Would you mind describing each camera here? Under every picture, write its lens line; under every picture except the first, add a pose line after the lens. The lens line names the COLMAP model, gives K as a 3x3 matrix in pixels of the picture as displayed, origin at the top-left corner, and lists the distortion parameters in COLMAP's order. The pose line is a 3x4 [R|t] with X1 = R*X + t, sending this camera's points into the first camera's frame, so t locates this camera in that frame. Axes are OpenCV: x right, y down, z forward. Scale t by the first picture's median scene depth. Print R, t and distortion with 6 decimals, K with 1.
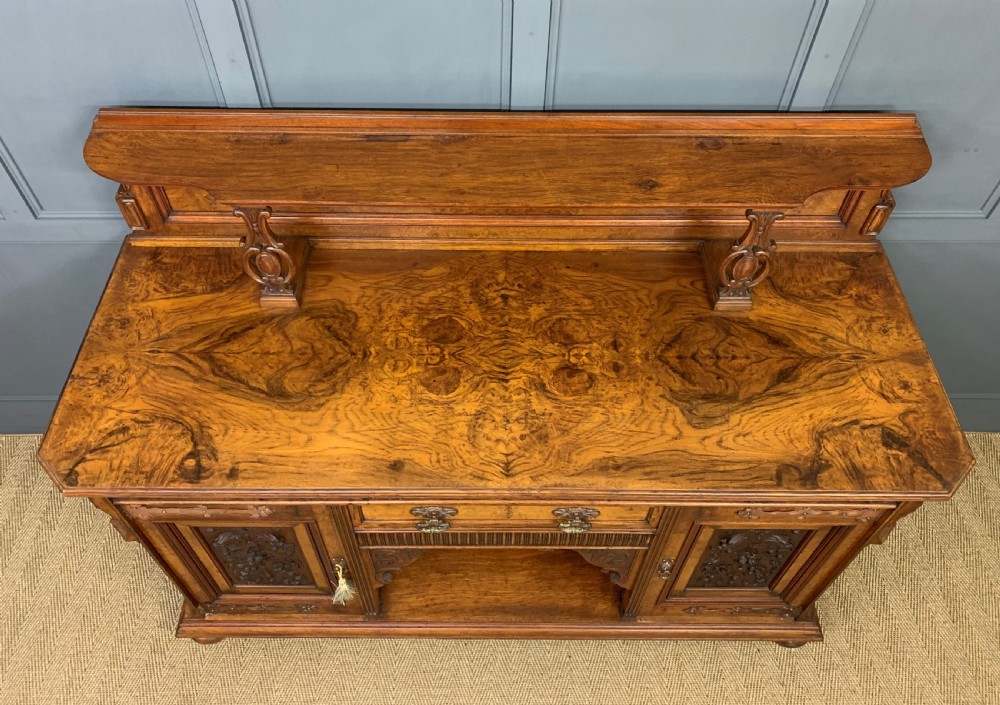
lens RADIAL K [[794.1, 0, 502.6], [0, 794.1, 329.6], [0, 0, 1]] dist [0.010254, 0.001146]
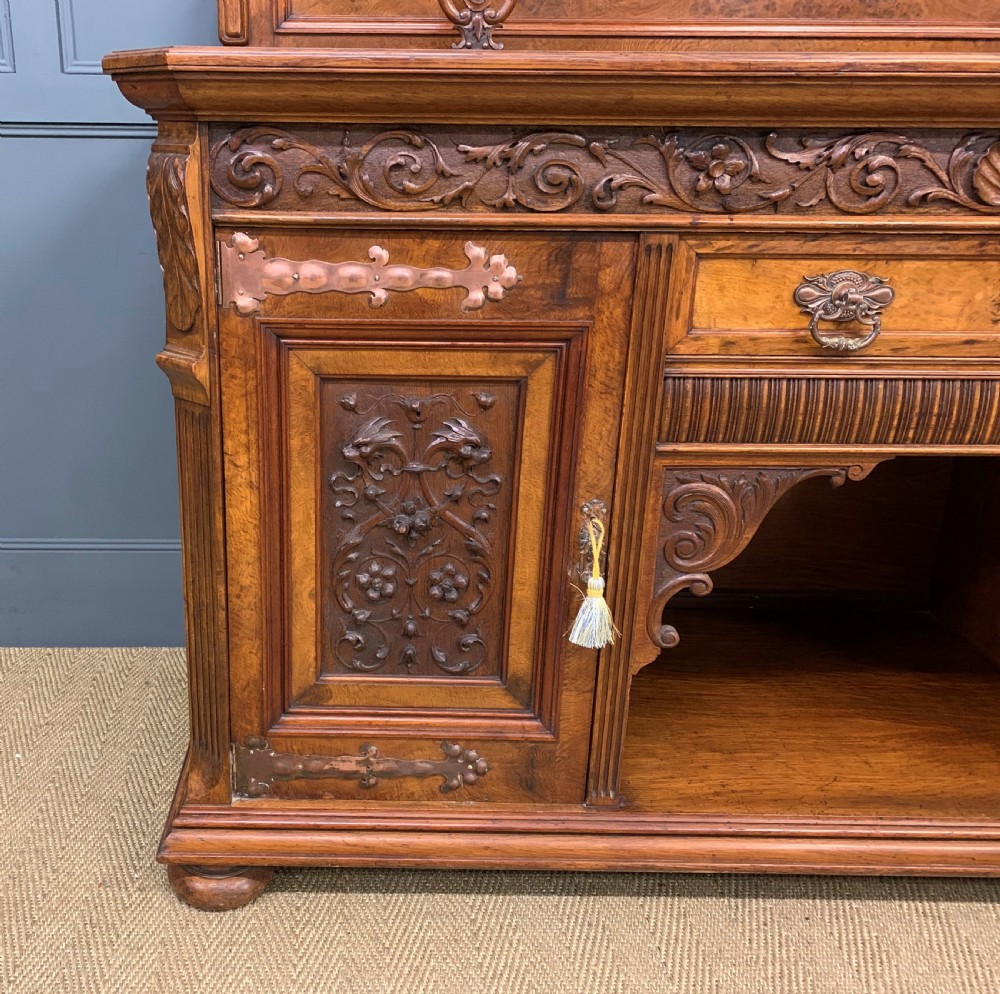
lens RADIAL K [[1014.6, 0, 354.8], [0, 1014.6, 501.3], [0, 0, 1]] dist [0.013085, -0.016055]
pose [[0.999878, -0.006885, -0.014051, -0.373330], [-0.001692, 0.845162, -0.534508, 0.661093], [0.015555, 0.534466, 0.845047, 0.541800]]
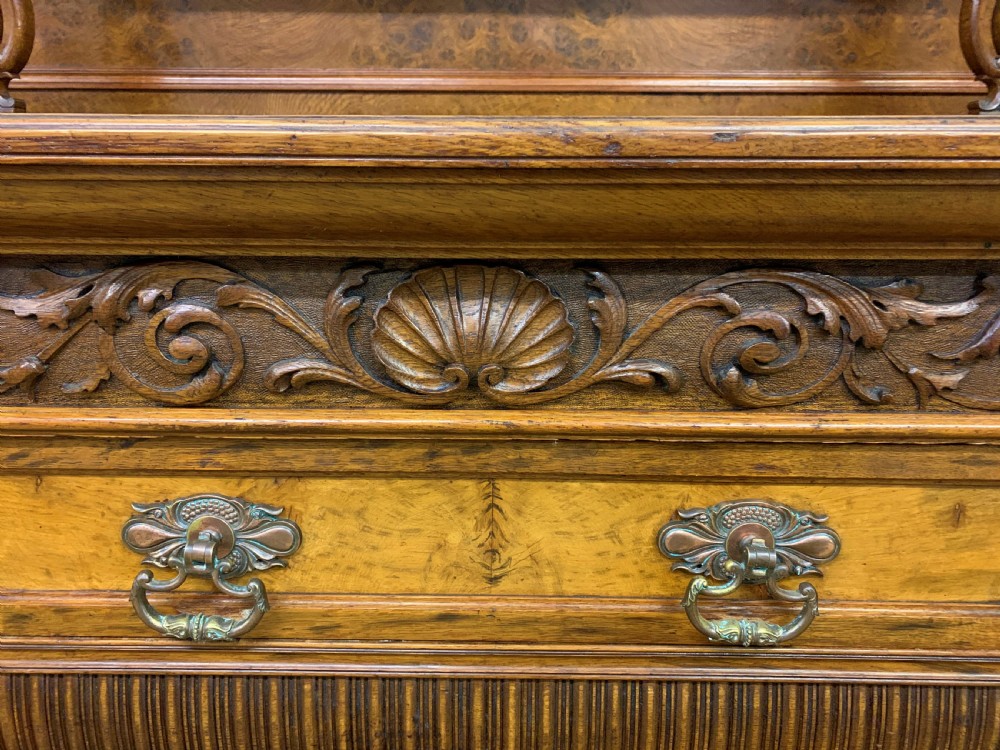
lens RADIAL K [[776.6, 0, 500.0], [0, 776.6, 375.0], [0, 0, 1]] dist [0.010669, -0.005518]
pose [[0.999869, -0.007950, -0.014127, 0.014476], [-0.002192, 0.797159, -0.603765, 0.341560], [0.016061, 0.603717, 0.797037, 0.760094]]
